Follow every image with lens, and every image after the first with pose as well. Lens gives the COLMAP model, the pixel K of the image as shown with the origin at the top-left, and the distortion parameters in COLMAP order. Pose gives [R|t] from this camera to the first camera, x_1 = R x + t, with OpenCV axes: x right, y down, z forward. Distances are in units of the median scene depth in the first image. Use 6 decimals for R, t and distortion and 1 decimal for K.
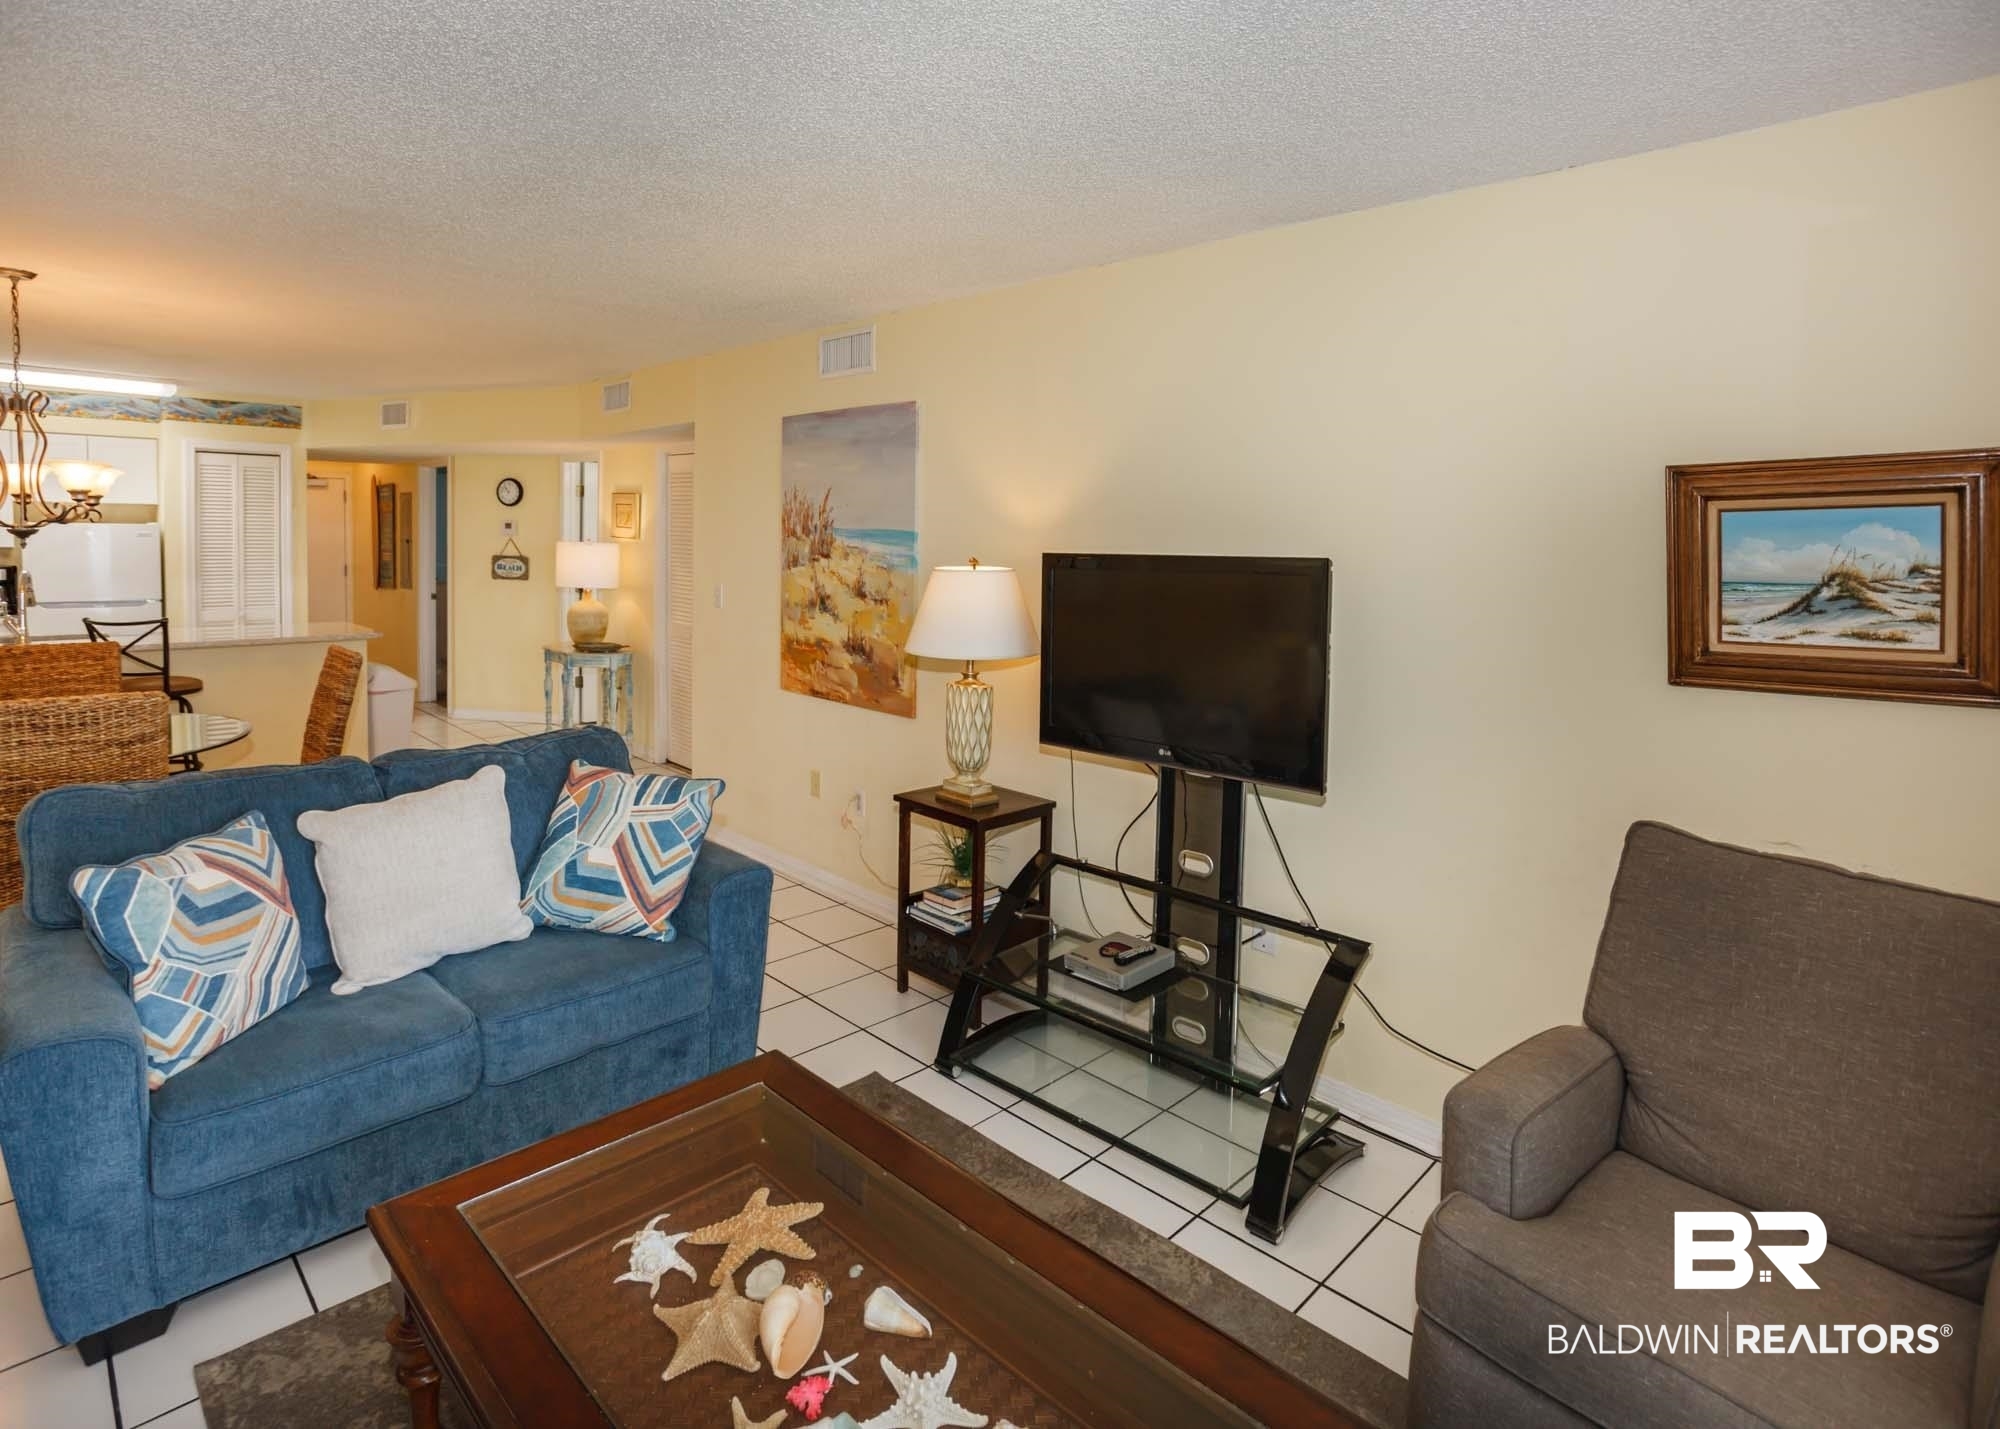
lens RADIAL K [[1039.8, 0, 960.7], [0, 1039.8, 579.0], [0, 0, 1]] dist [-0.076466, 0.028226]
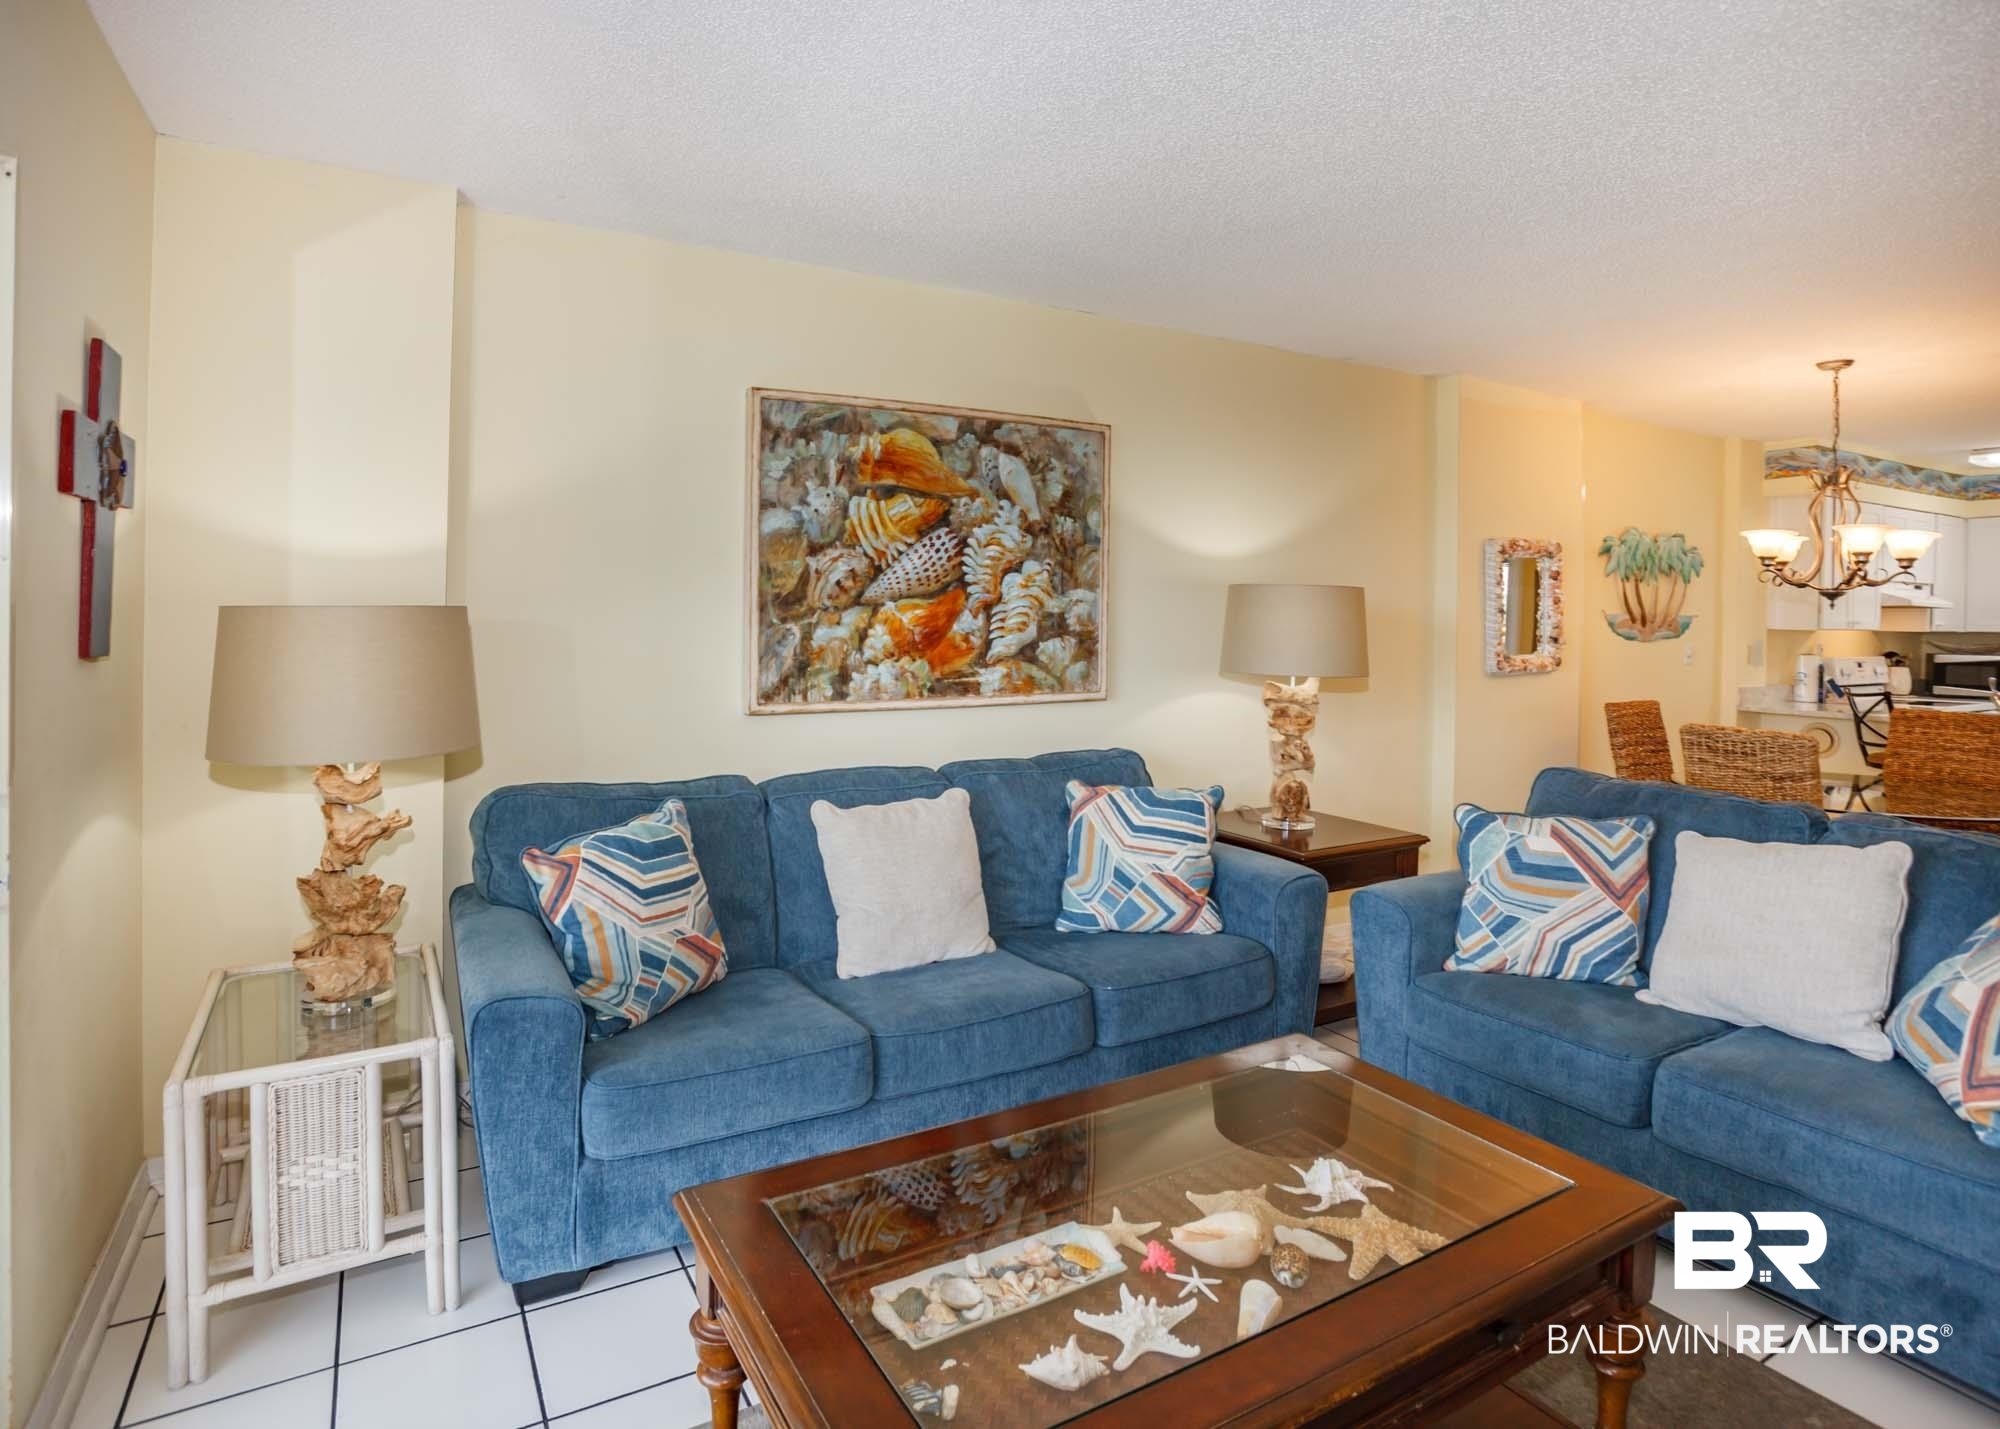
lens RADIAL K [[1039.8, 0, 979.6], [0, 1039.8, 616.2], [0, 0, 1]] dist [-0.076466, 0.028226]
pose [[-0.258395, -0.019137, -0.965850, 0.393182], [-0.065242, 0.997867, -0.002317, 0.046975], [0.963834, 0.062415, -0.259092, 0.415579]]
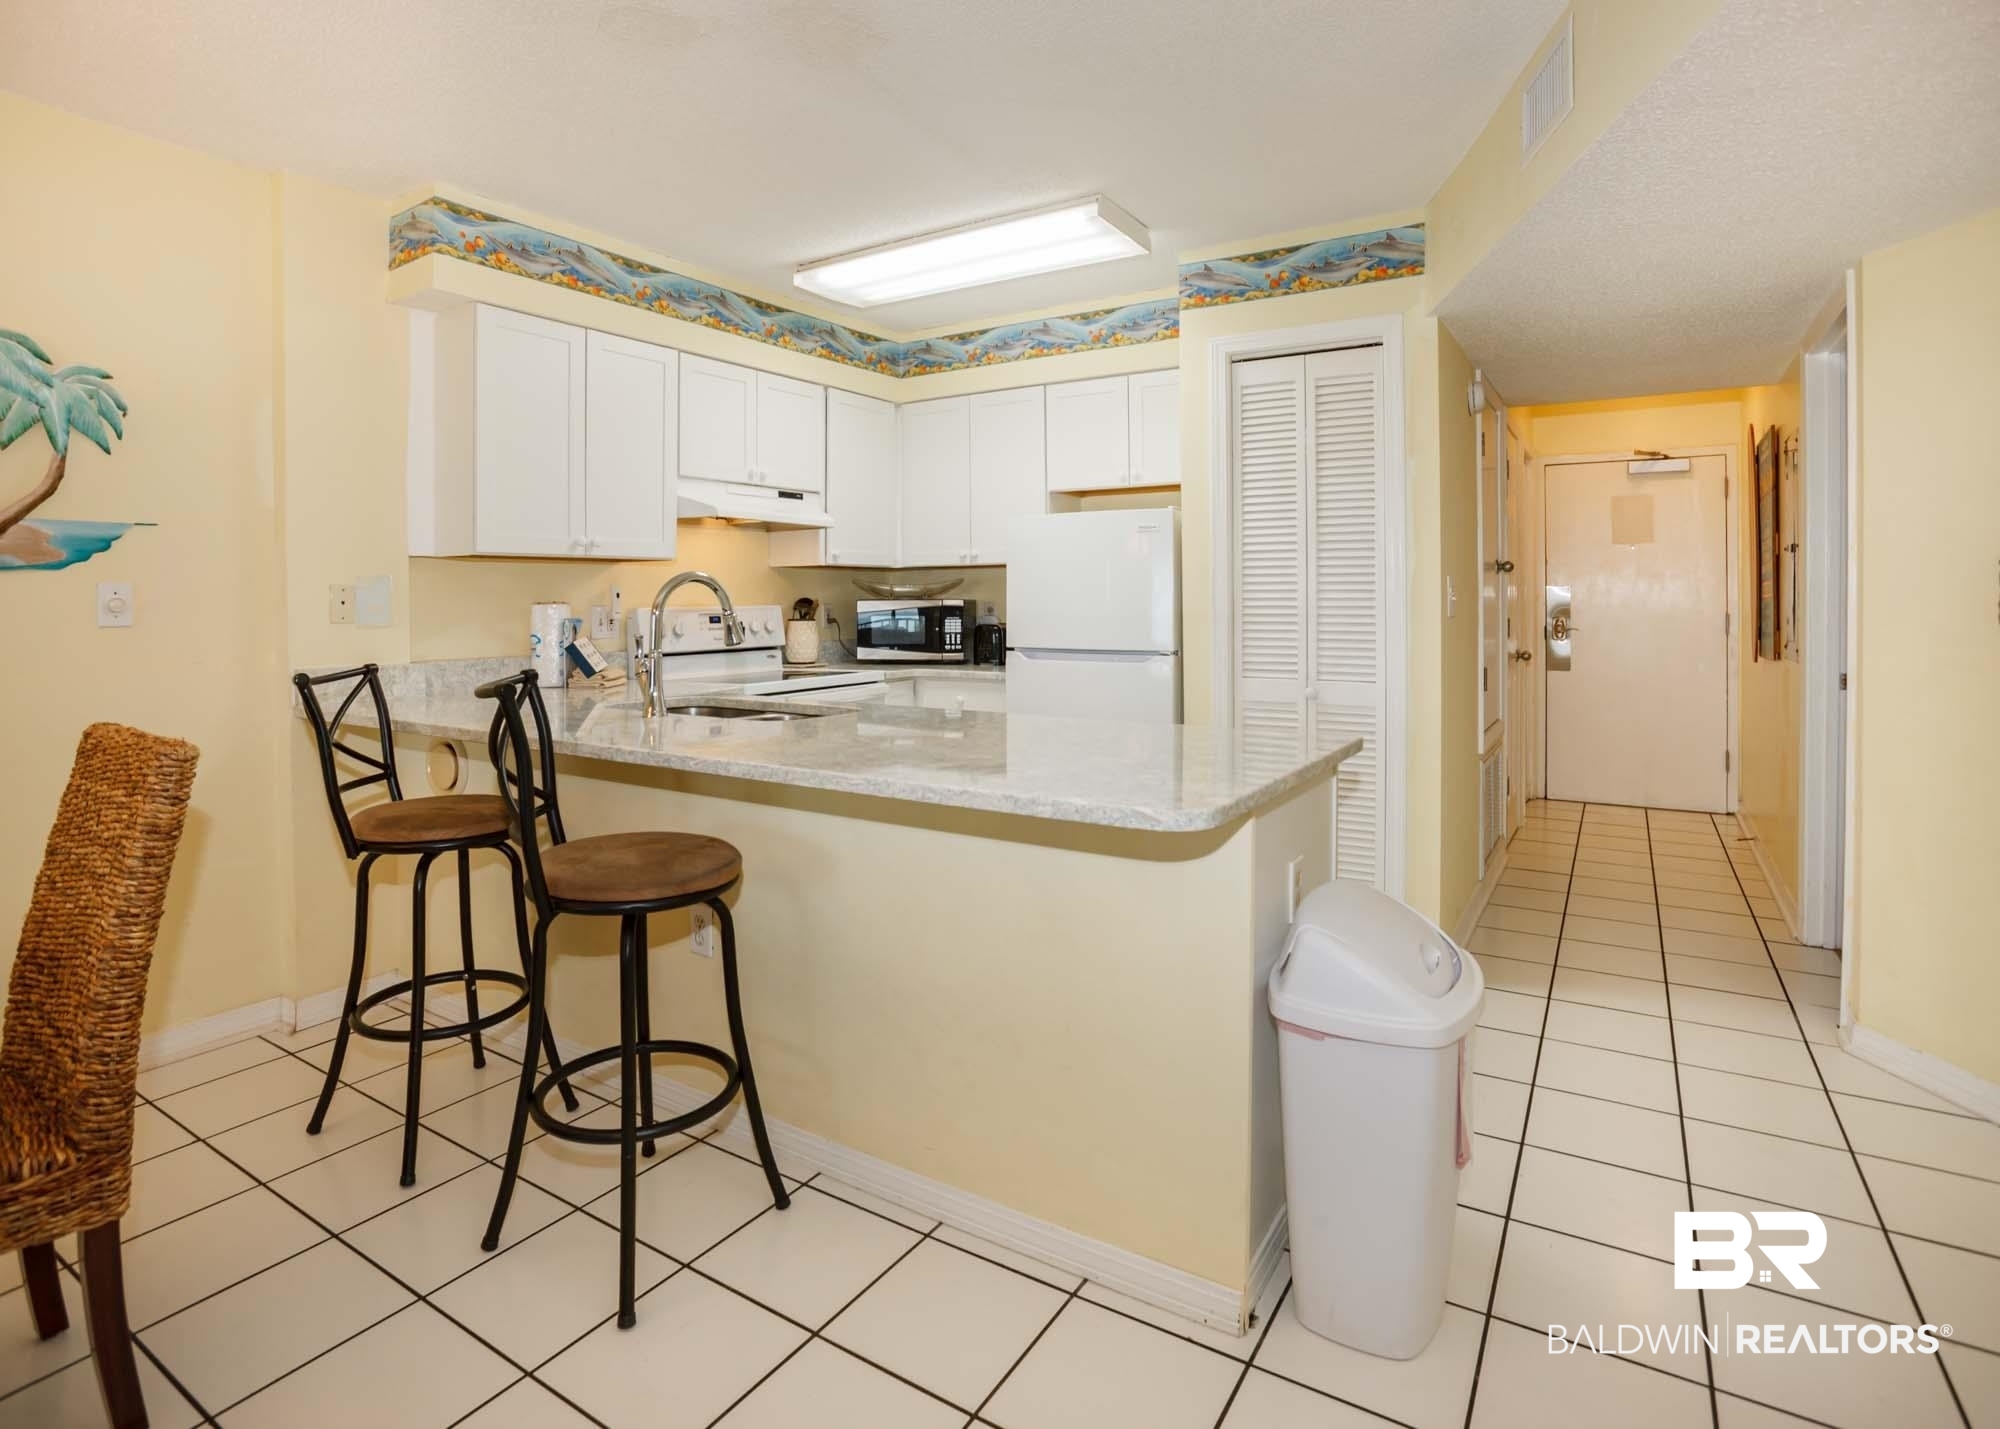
lens RADIAL K [[1039.8, 0, 993.1], [0, 1039.8, 589.0], [0, 0, 1]] dist [-0.076466, 0.028226]
pose [[0.242223, -0.022357, -0.969963, -0.621364], [-0.039422, 0.998682, -0.032864, 0.016742], [0.969419, 0.046198, 0.241022, 1.605752]]
